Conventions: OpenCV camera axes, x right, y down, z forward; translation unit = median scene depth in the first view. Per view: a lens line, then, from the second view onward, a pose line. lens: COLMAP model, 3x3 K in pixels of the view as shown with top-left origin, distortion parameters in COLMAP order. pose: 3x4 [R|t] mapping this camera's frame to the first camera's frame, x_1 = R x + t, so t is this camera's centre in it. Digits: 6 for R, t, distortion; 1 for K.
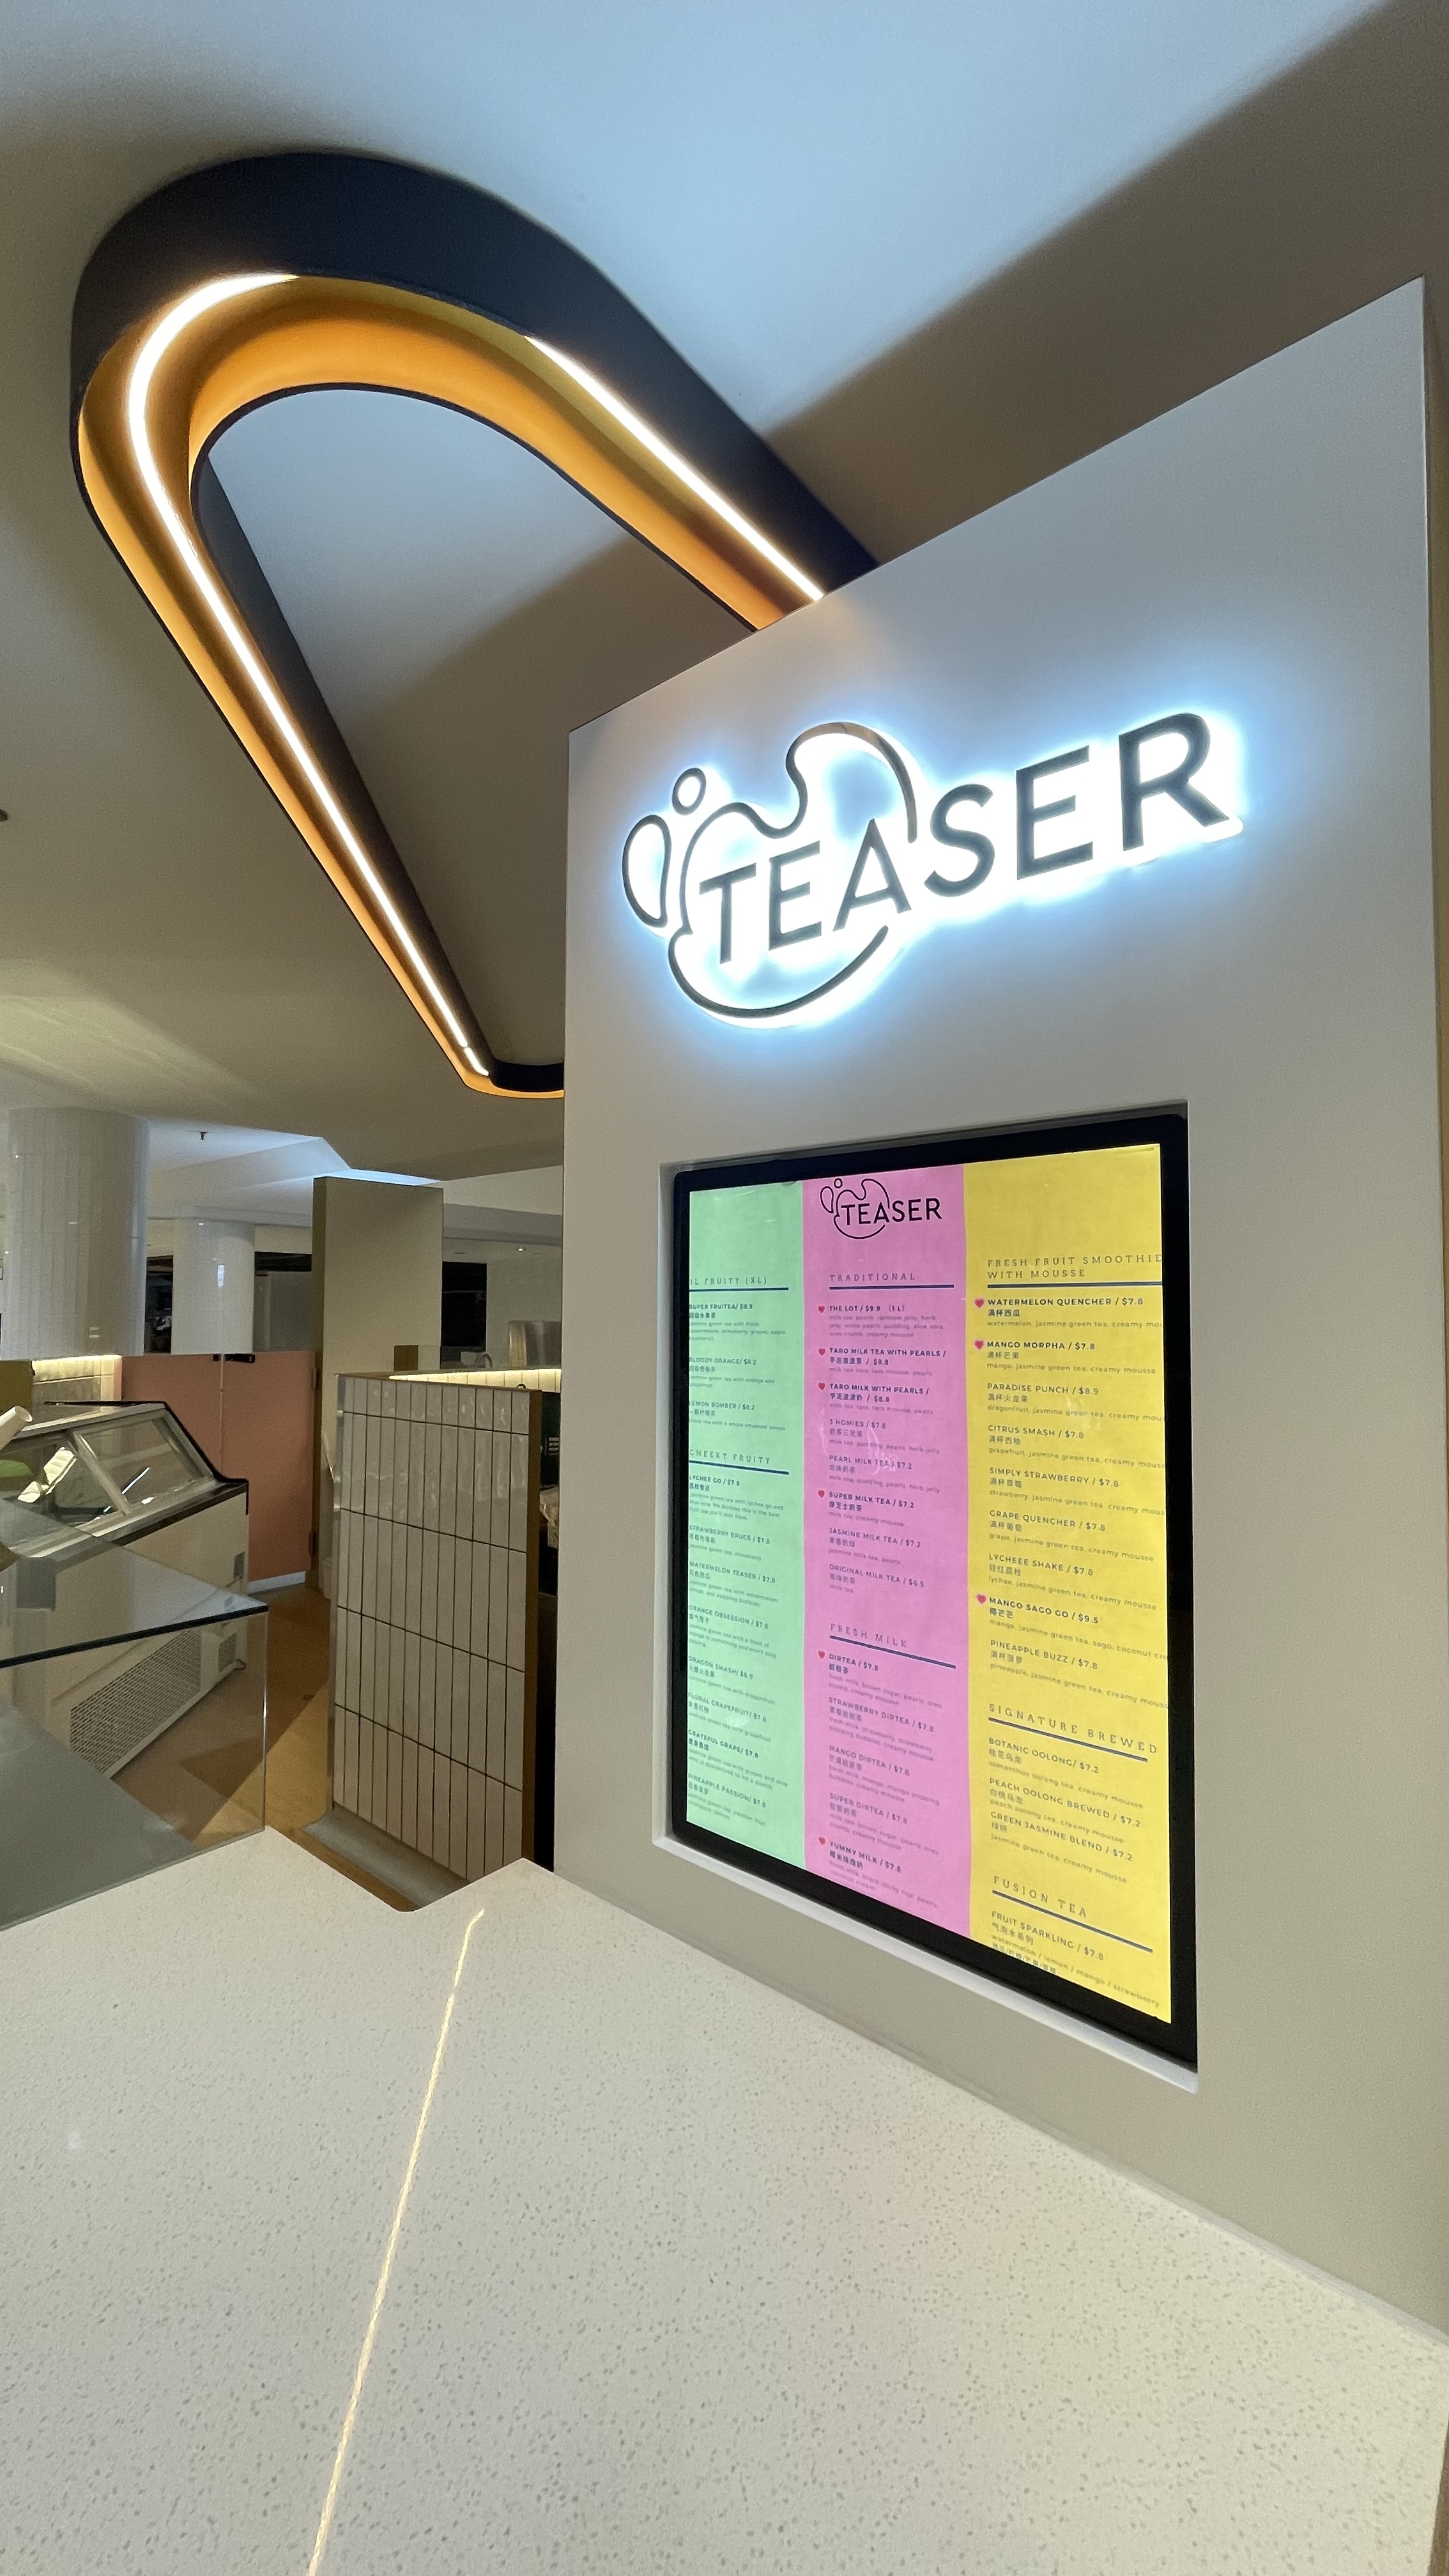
lens RADIAL K [[1016.0, 0, 723.0], [0, 1016.0, 1279.2], [0, 0, 1]] dist [-0.012907, -0.000056]
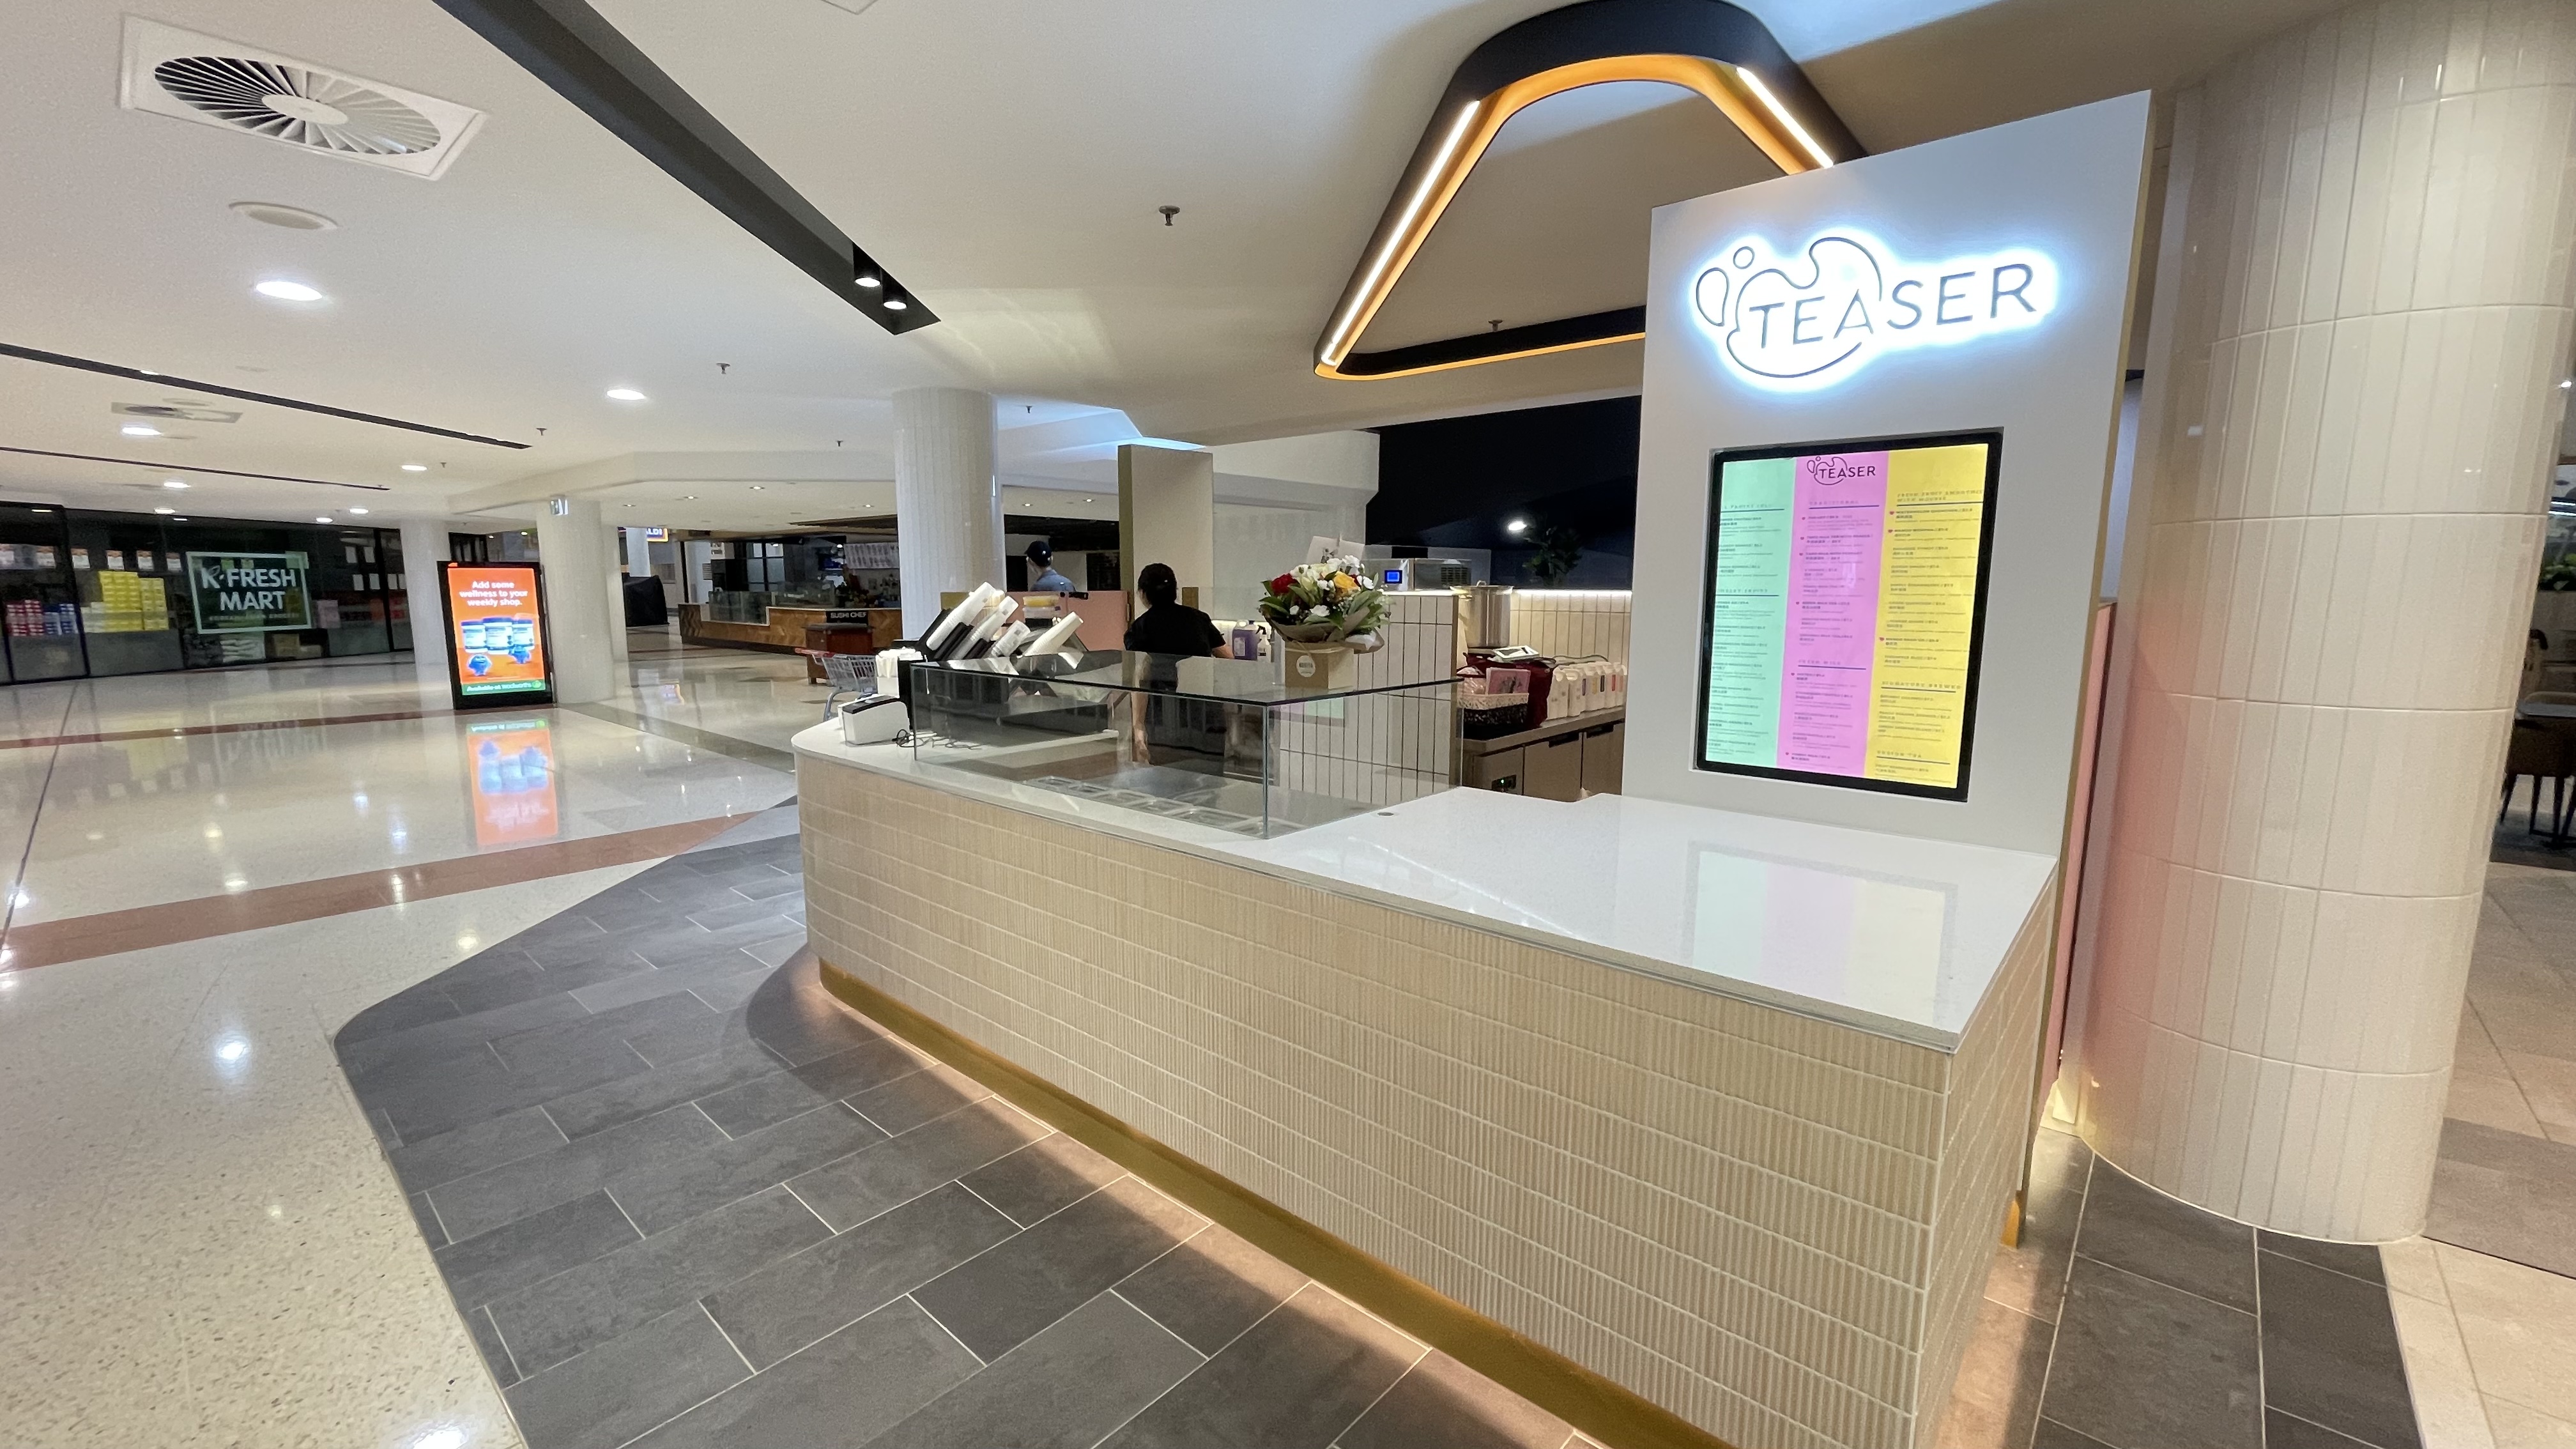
lens RADIAL K [[1016.0, 0, 1273.0], [0, 1016.0, 728.9], [0, 0, 1]] dist [-0.012907, -0.000056]
pose [[0.999166, 0.005031, -0.040517, -0.999625], [0.002313, 0.983811, 0.179193, 0.086387], [0.040762, -0.179137, 0.982979, -1.330234]]
